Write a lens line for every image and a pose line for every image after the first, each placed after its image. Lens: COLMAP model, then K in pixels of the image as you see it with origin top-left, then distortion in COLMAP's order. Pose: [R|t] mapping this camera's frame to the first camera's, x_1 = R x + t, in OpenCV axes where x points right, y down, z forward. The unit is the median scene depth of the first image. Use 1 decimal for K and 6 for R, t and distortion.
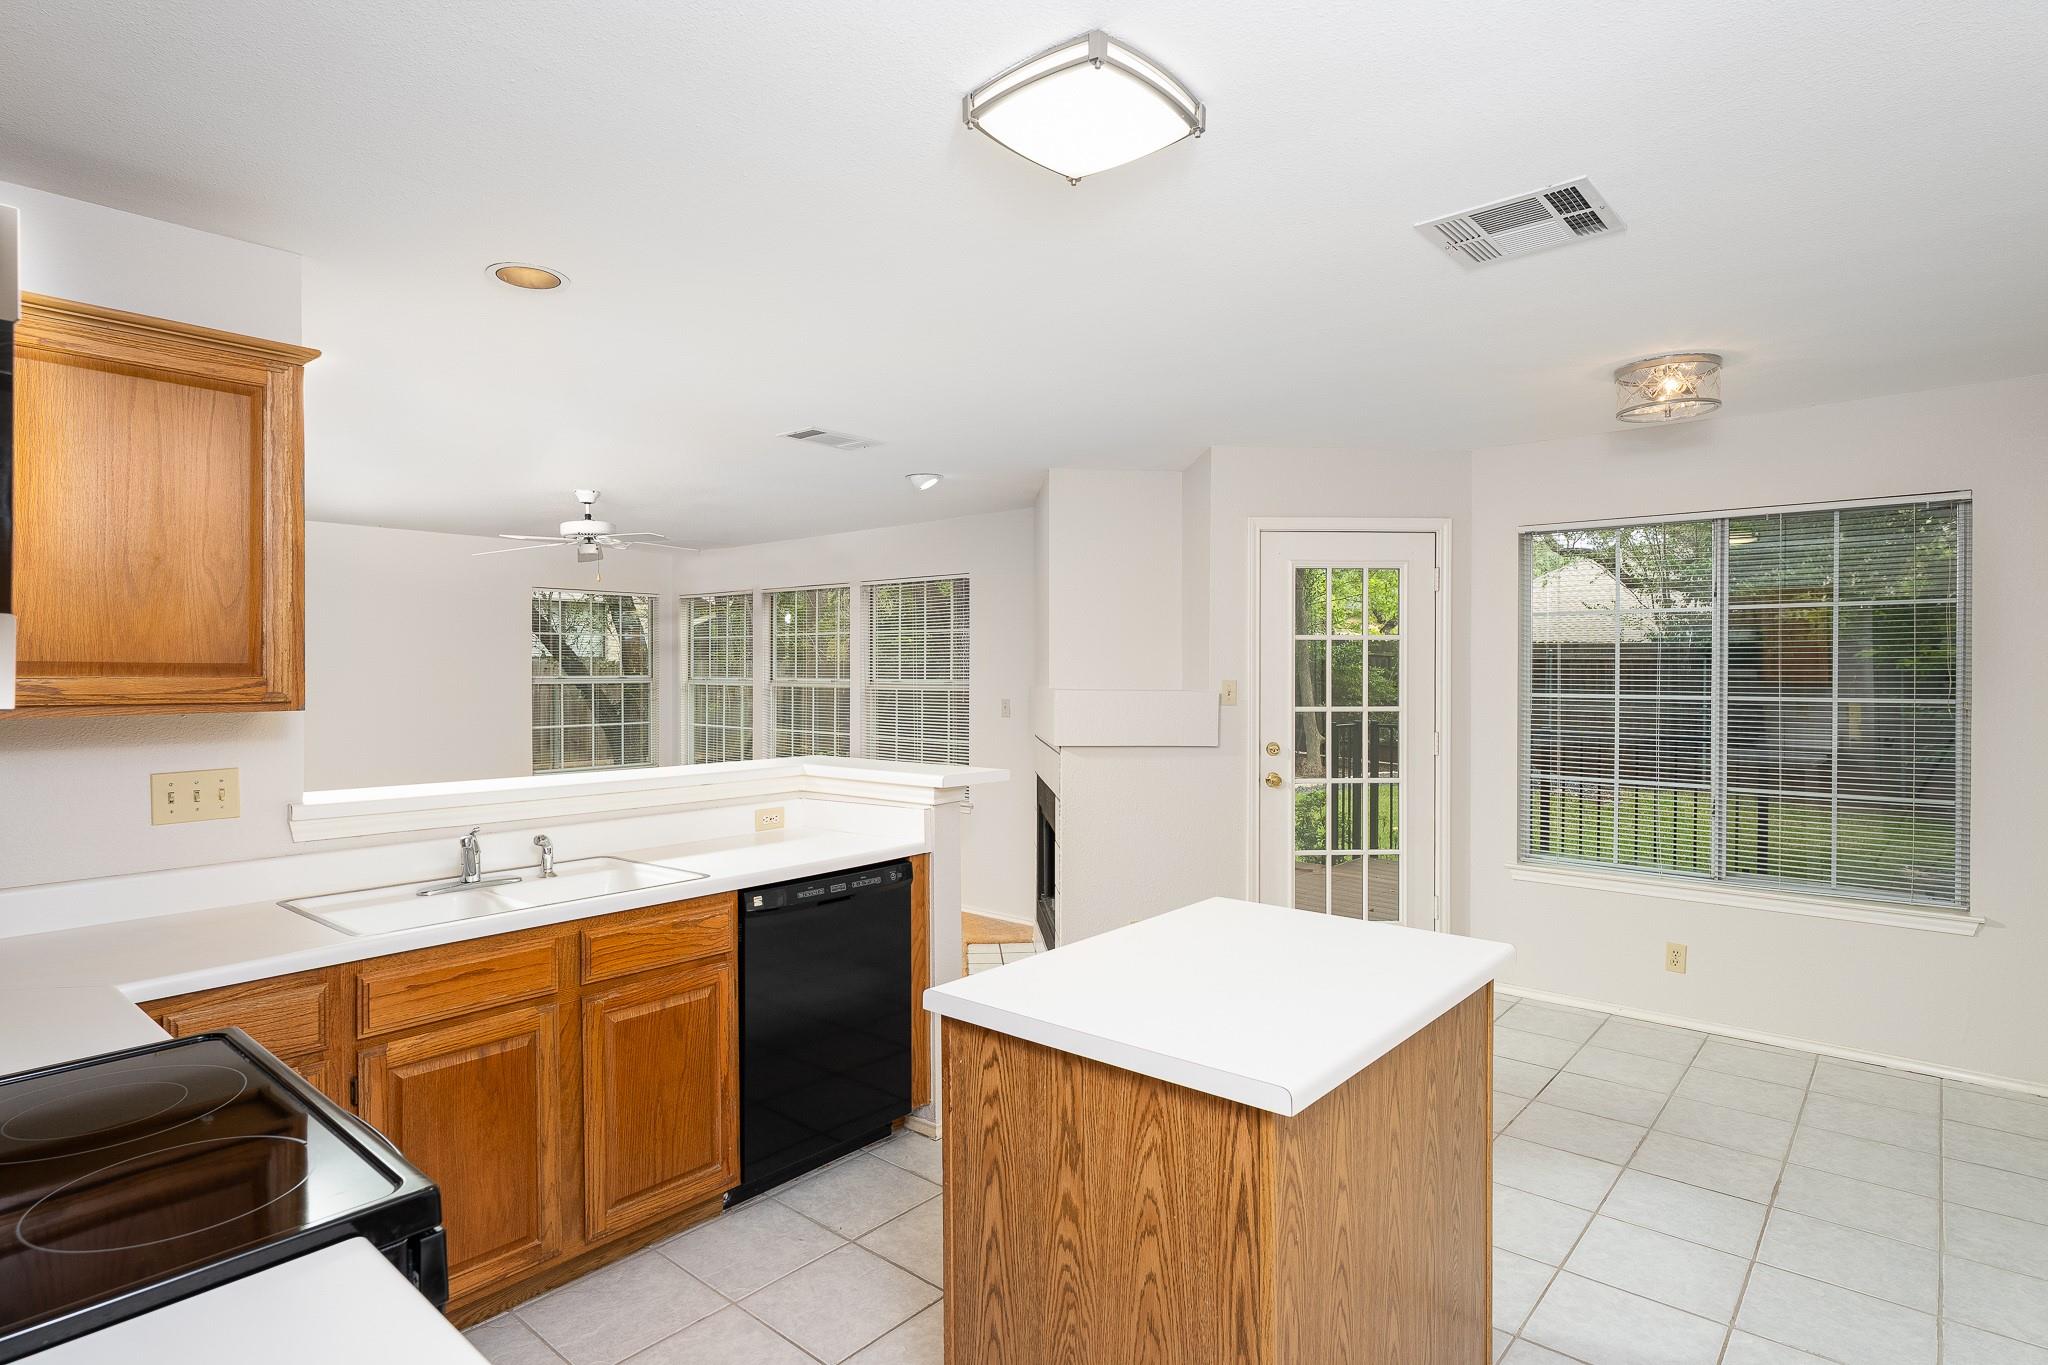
lens RADIAL K [[1067.1, 0, 1024.0], [0, 1067.1, 682.5], [0, 0, 1]] dist [0.000305, 0.000229]
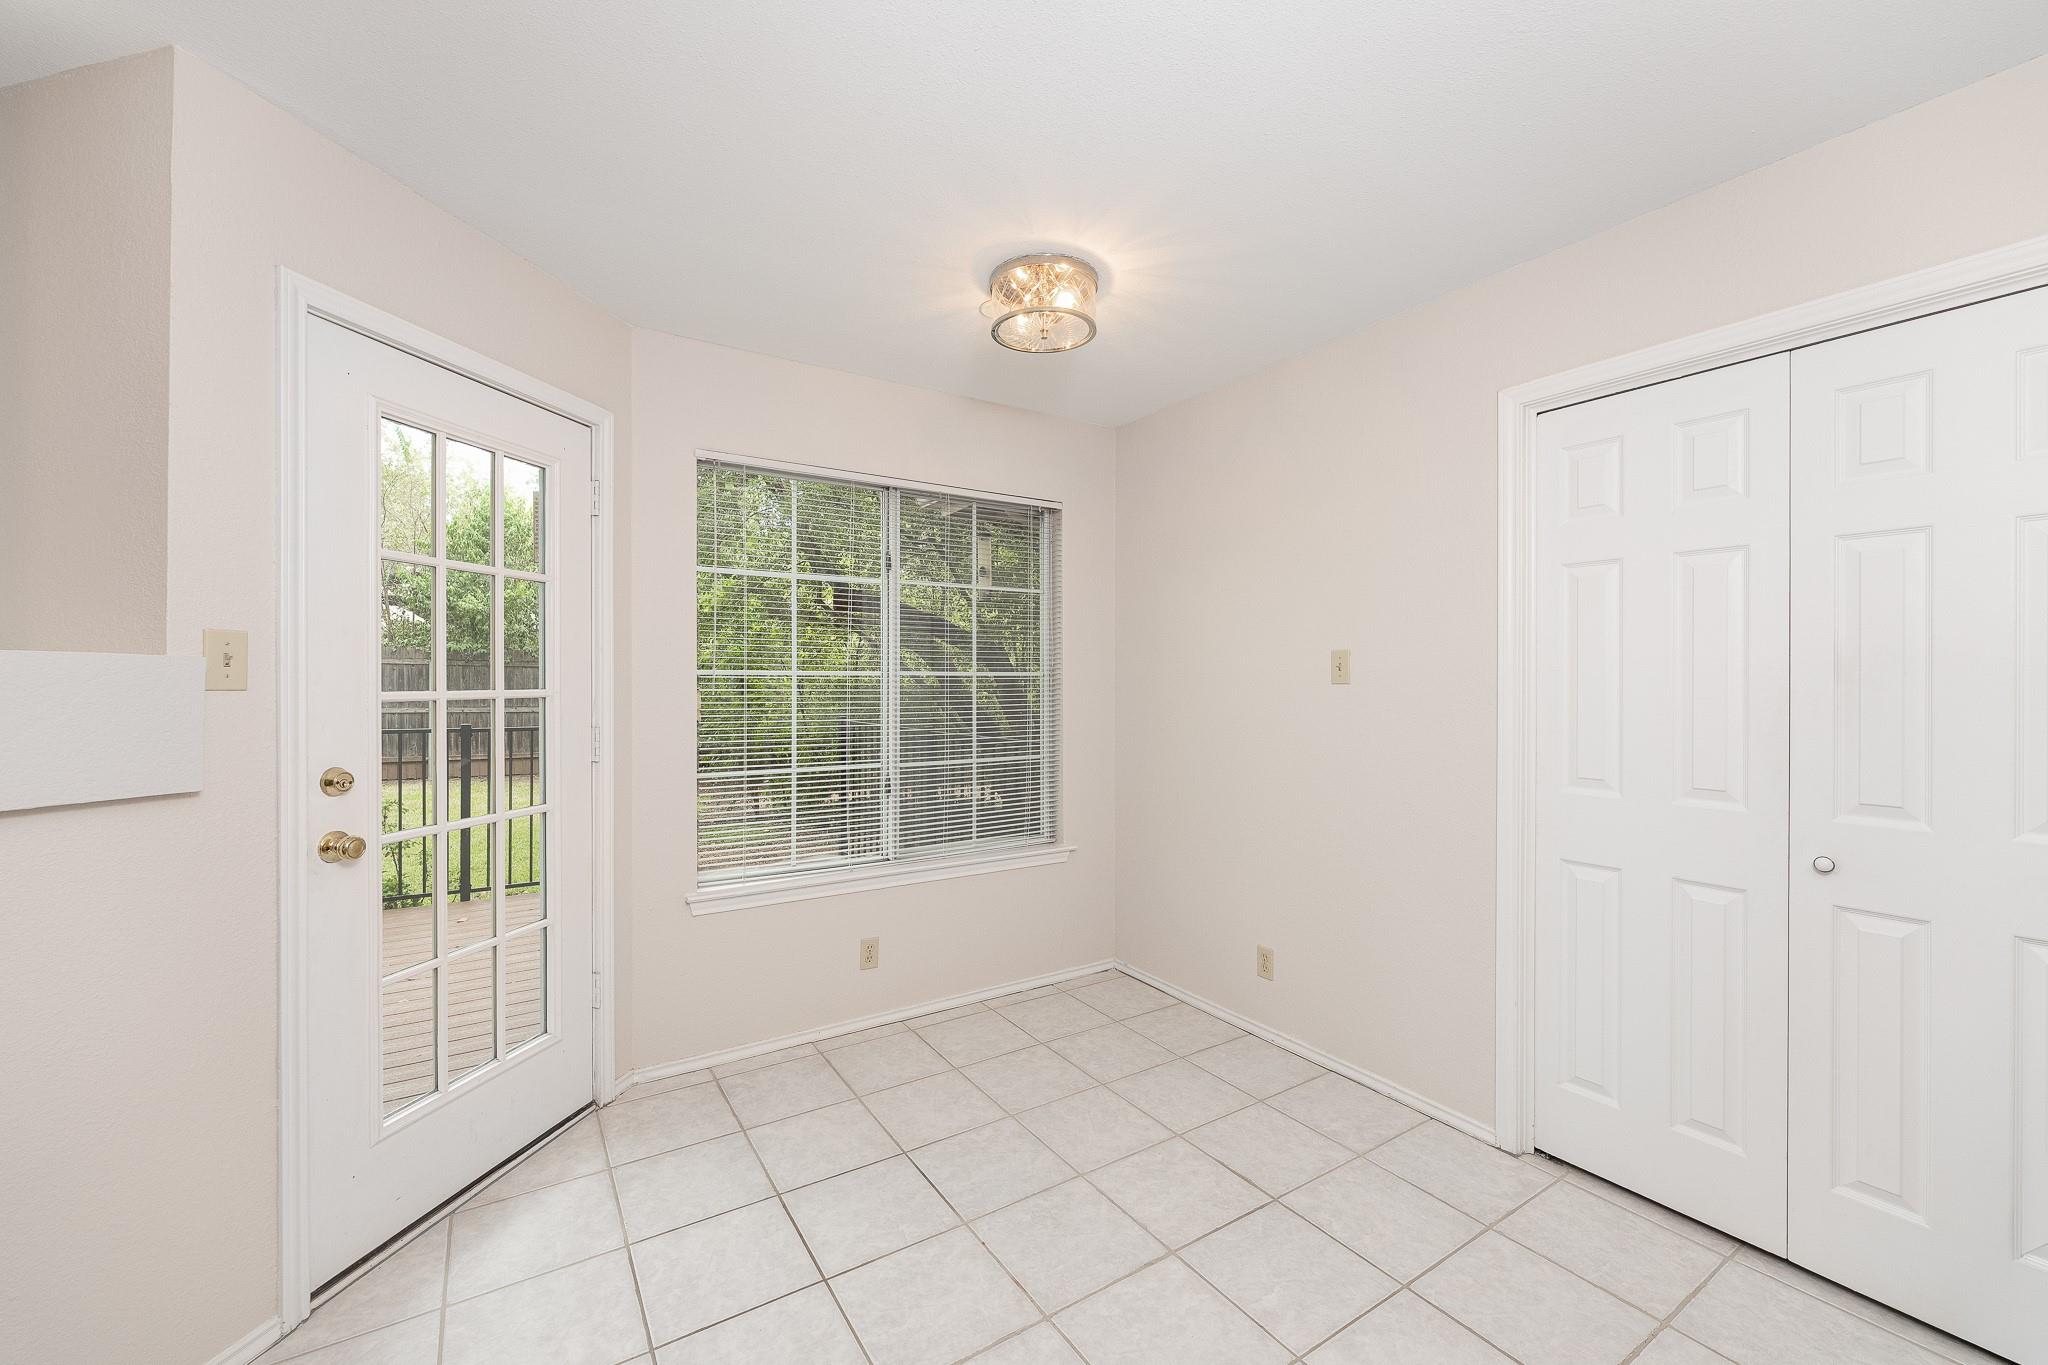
lens RADIAL K [[819.5, 0, 1024.0], [0, 819.5, 682.5], [0, 0, 1]] dist [-0.000804, 0.000002]
pose [[0.287470, -0.004758, 0.957778, -0.031890], [0.013911, 0.999903, 0.000792, 0.025685], [-0.957689, 0.013096, 0.287508, 0.704208]]
